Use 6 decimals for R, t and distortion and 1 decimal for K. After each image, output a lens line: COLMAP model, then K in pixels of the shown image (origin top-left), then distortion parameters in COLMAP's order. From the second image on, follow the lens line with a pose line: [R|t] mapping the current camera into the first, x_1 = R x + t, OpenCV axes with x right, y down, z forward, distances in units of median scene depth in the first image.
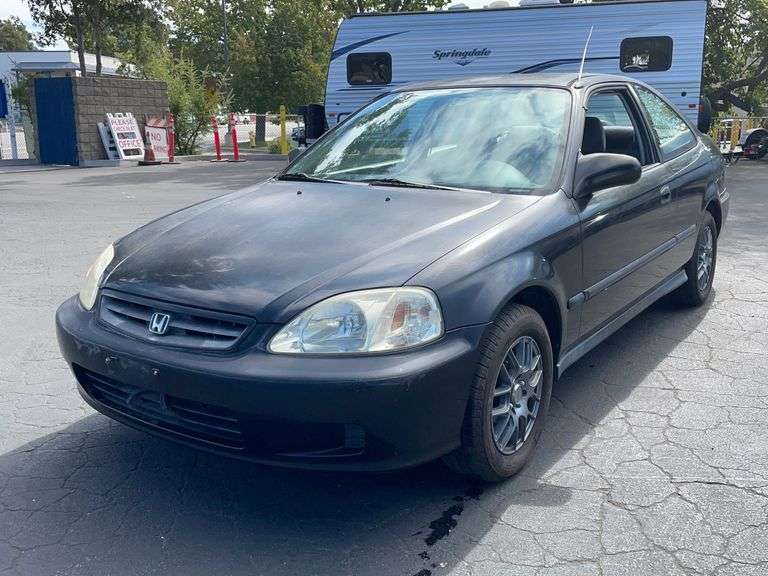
lens RADIAL K [[701.2, 0, 372.8], [0, 701.2, 285.1], [0, 0, 1]] dist [0.015755, -0.008853]
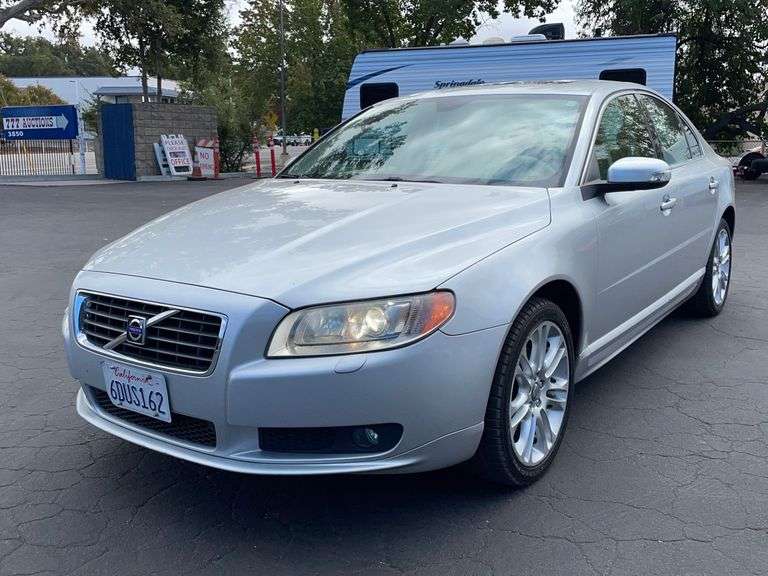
lens RADIAL K [[712.1, 0, 383.1], [0, 712.1, 280.3], [0, 0, 1]] dist [0.014180, -0.001059]
pose [[0.996324, 0.020442, -0.083187, 0.076894], [-0.023681, 0.998992, -0.038137, 0.025194], [0.082323, 0.039967, 0.995804, -0.105518]]
